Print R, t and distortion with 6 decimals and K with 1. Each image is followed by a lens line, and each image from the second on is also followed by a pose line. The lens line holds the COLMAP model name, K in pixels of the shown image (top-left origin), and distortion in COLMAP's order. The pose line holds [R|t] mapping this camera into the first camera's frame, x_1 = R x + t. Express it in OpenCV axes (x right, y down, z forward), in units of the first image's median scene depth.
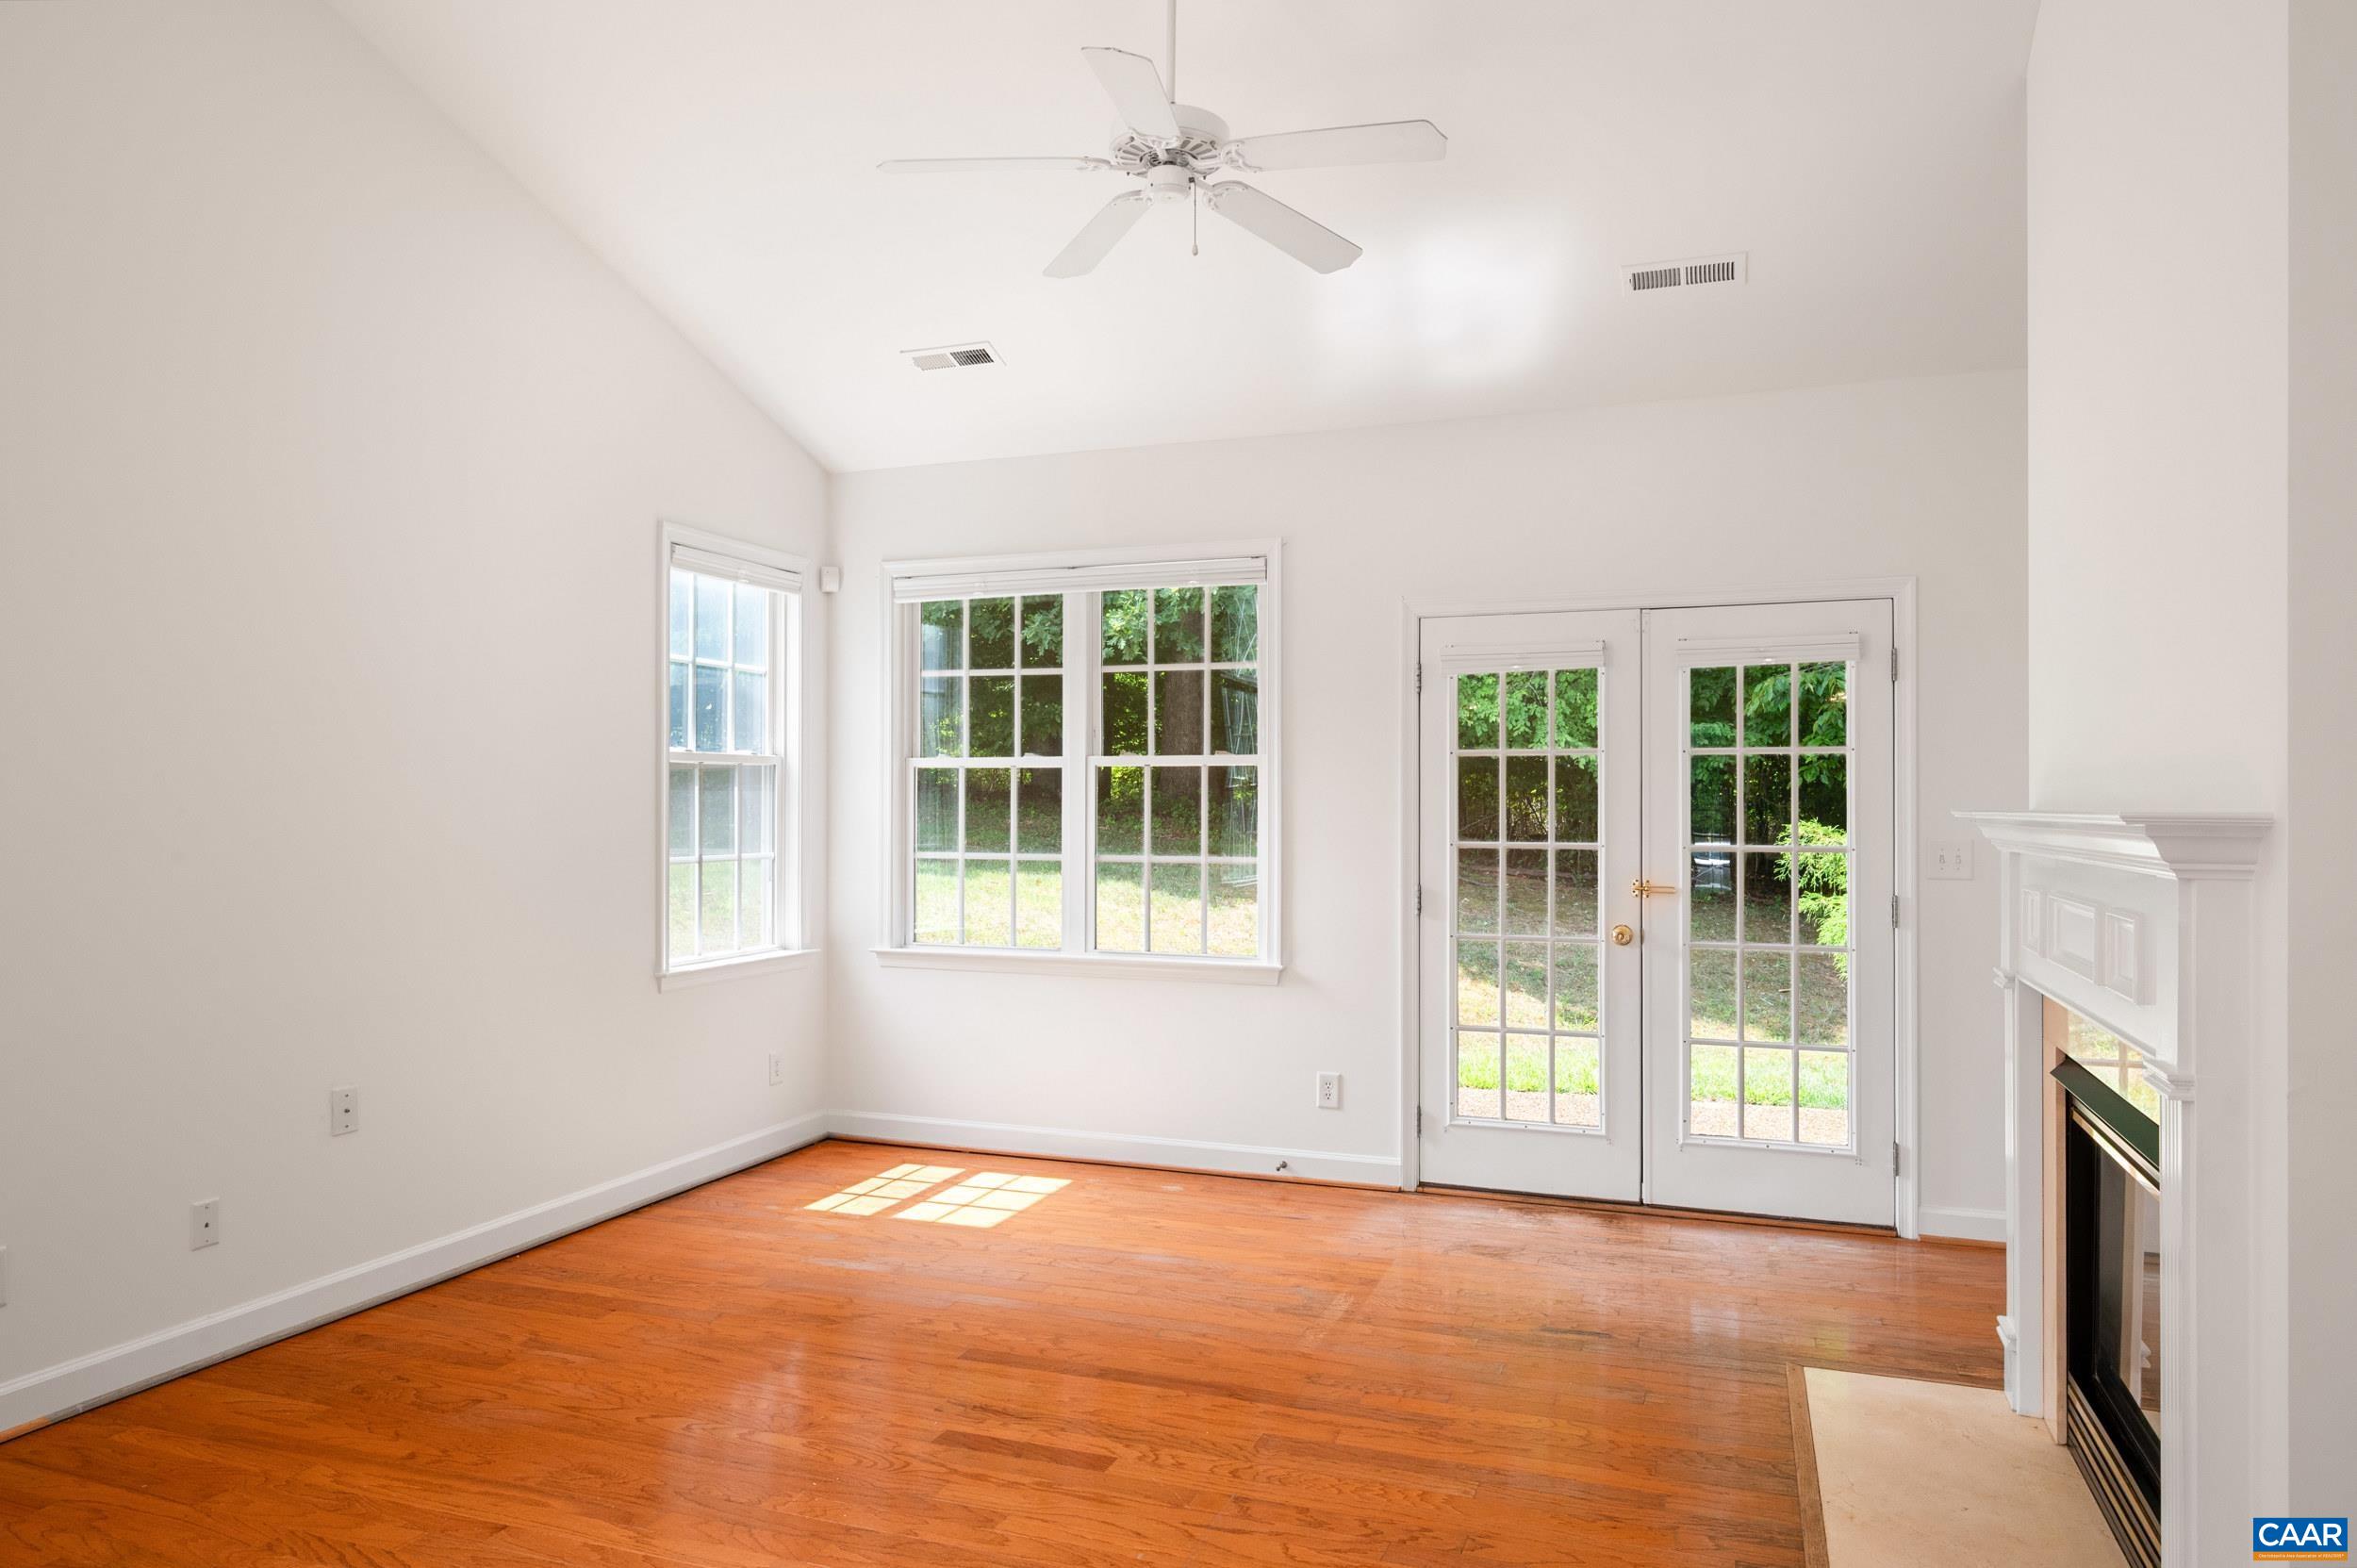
lens RADIAL K [[1484.9, 0, 1184.3], [0, 1484.9, 788.2], [0, 0, 1]] dist [-0.008100, -0.001590]
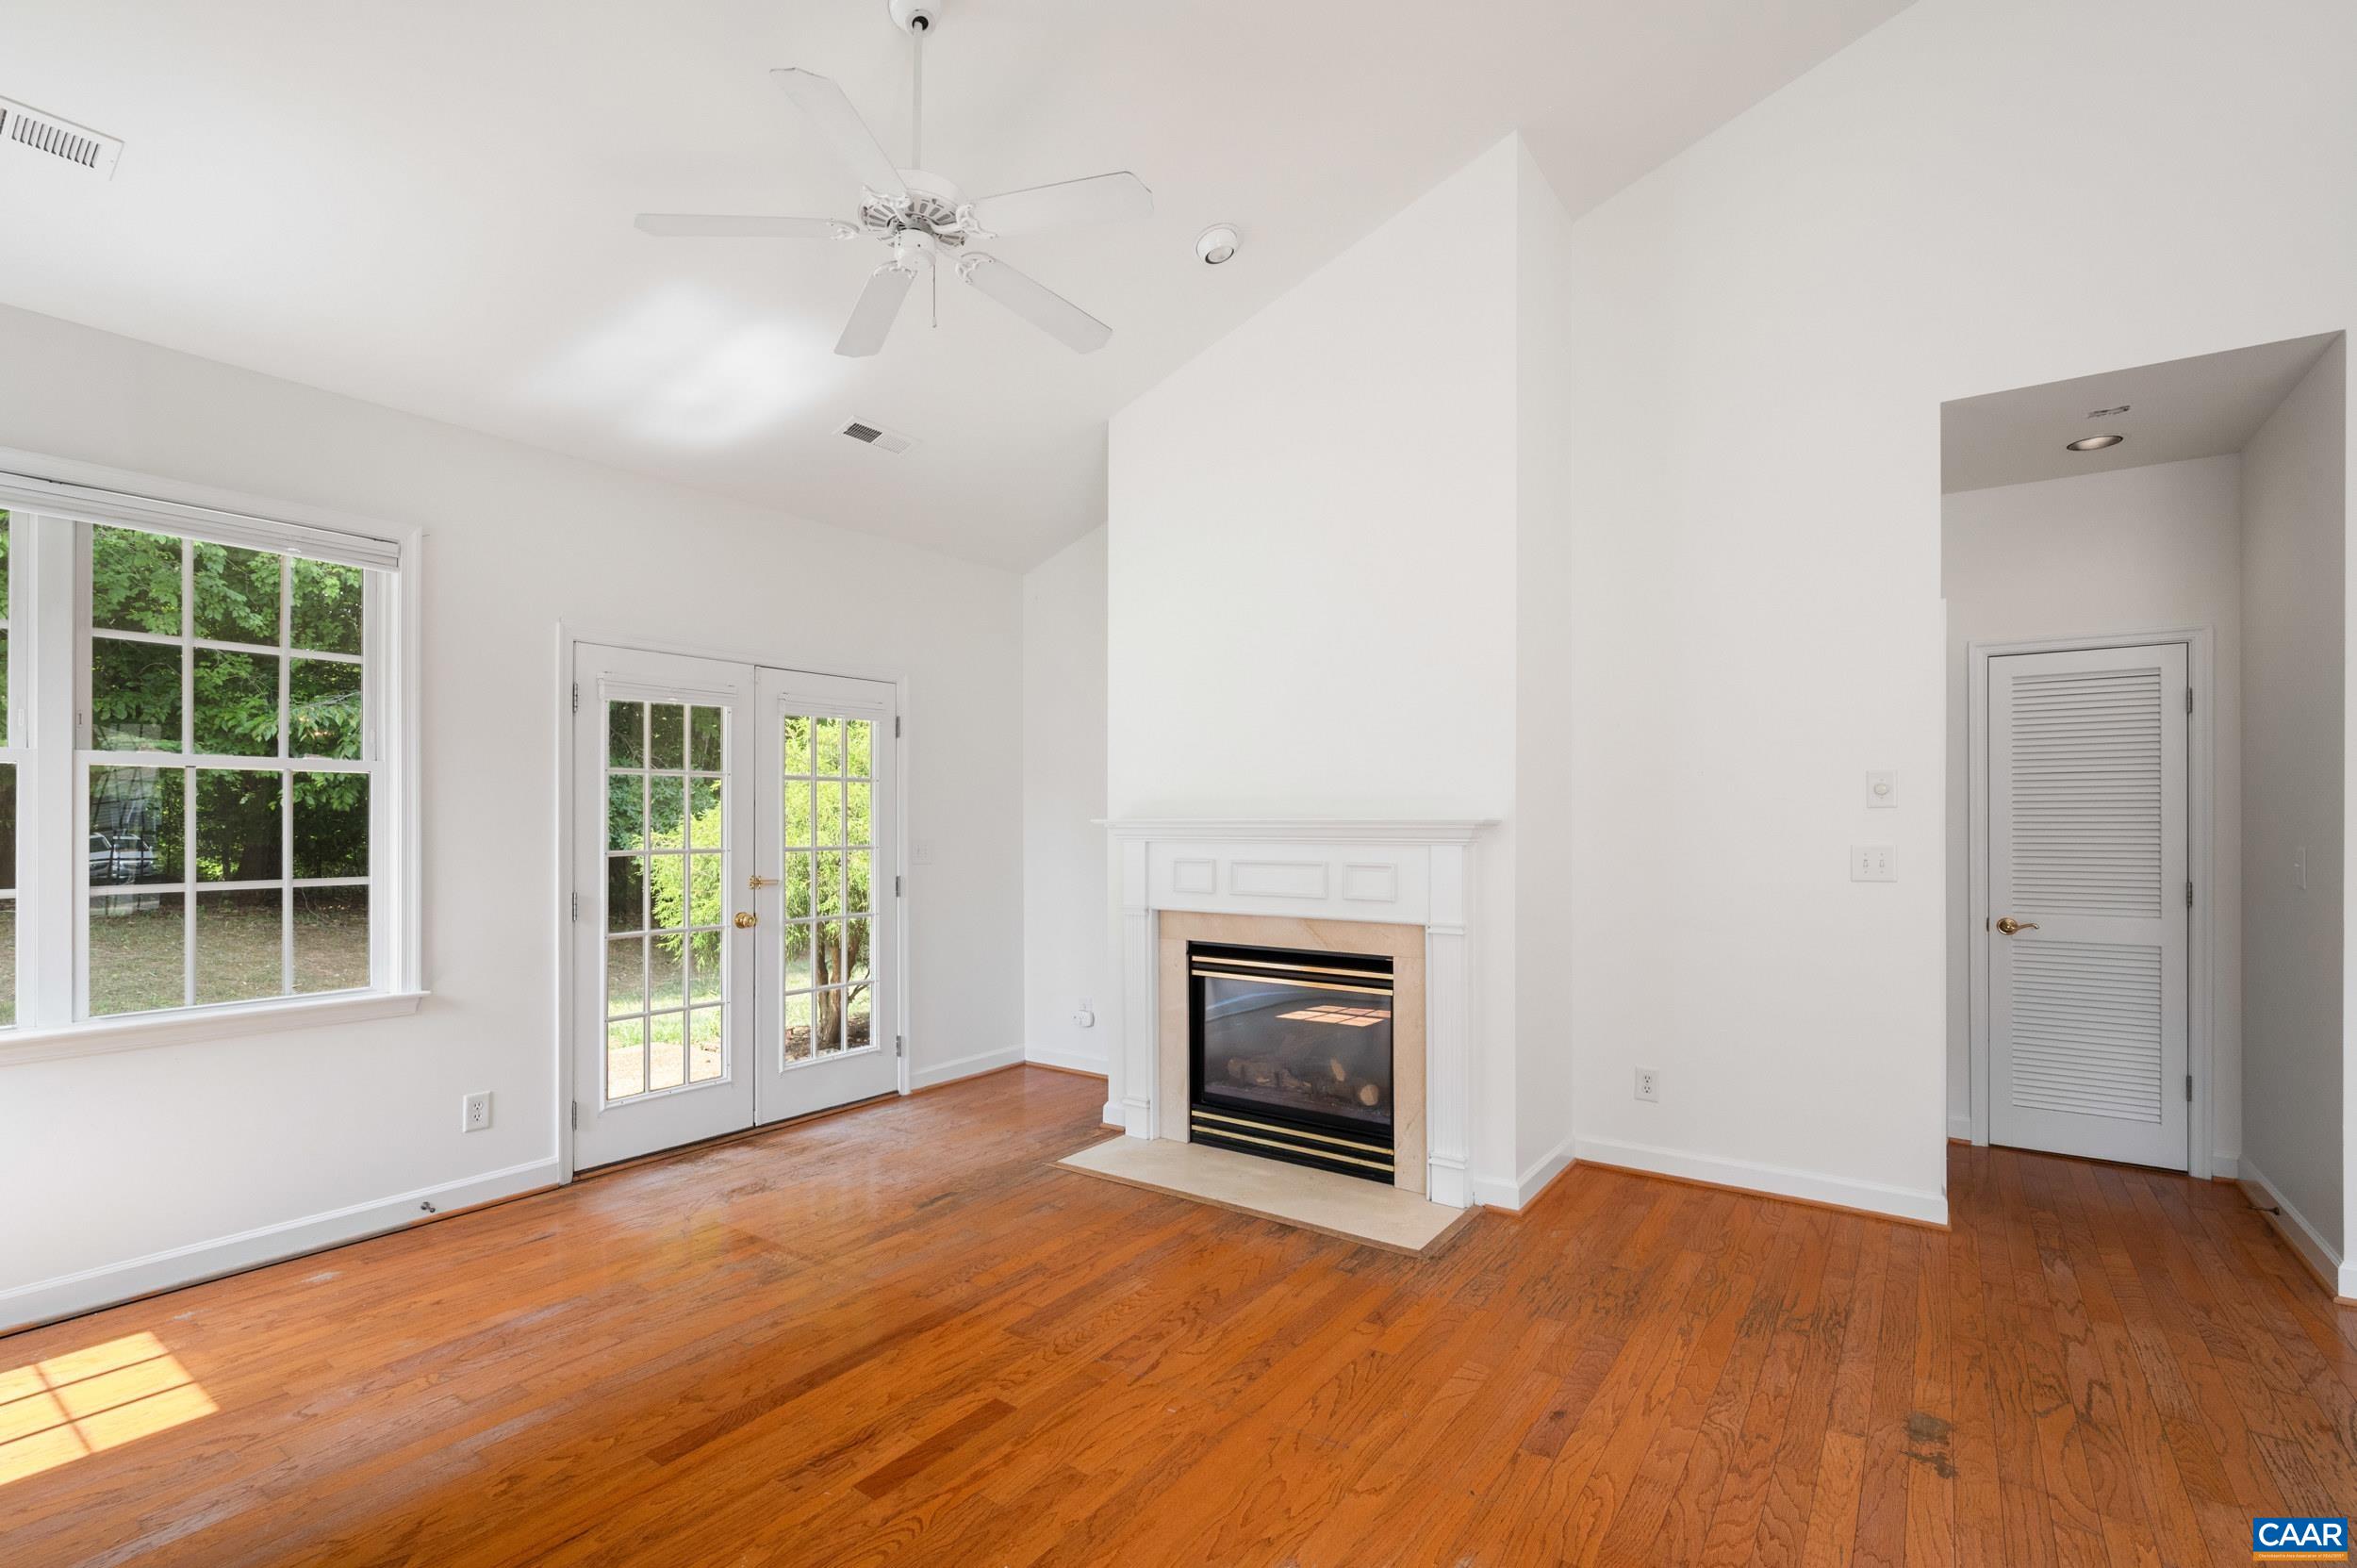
lens RADIAL K [[1038.7, 0, 1194.8], [0, 1038.7, 819.3], [0, 0, 1]] dist [-0.003800, 0.000234]
pose [[0.269757, -0.001451, 0.962927, -0.506693], [-0.008873, 0.999953, 0.003993, 0.006398], [-0.962888, -0.009622, 0.269731, 0.432868]]
